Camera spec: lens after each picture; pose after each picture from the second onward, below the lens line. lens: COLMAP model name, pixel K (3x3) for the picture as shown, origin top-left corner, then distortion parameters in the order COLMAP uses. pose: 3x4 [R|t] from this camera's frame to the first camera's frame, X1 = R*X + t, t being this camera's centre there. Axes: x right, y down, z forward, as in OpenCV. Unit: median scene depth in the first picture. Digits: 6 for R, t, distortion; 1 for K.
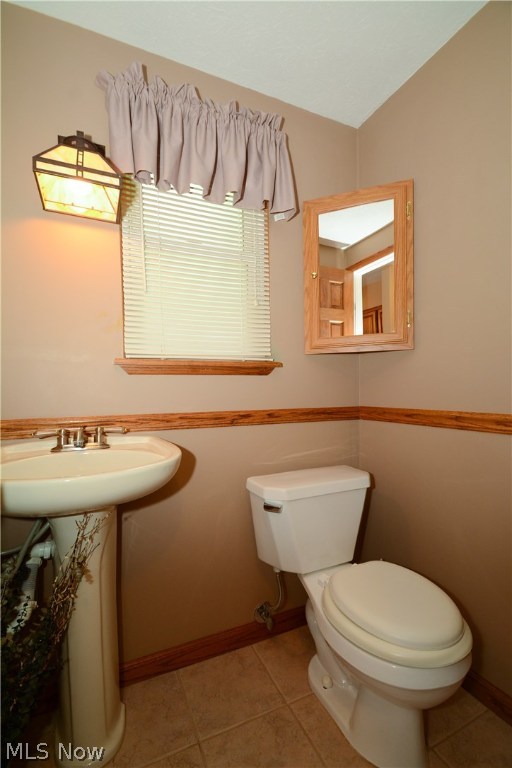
lens RADIAL K [[351.6, 0, 256.1], [0, 351.6, 385.8], [0, 0, 1]] dist [0.001855, -0.010104]
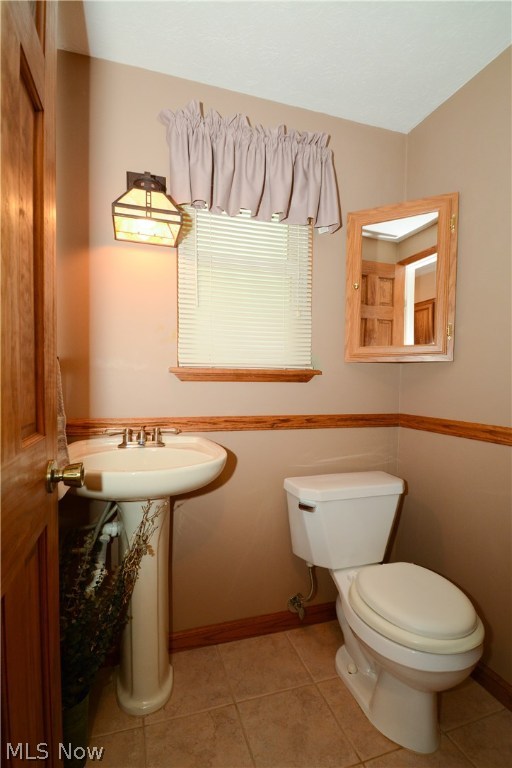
lens RADIAL K [[403.3, 0, 257.0], [0, 403.3, 384.6], [0, 0, 1]] dist [-0.006693, -0.005951]
pose [[0.993841, 0.030687, -0.106478, 0.014368], [-0.027313, 0.999082, 0.033007, -0.067873], [0.107393, -0.029895, 0.993767, -0.244140]]
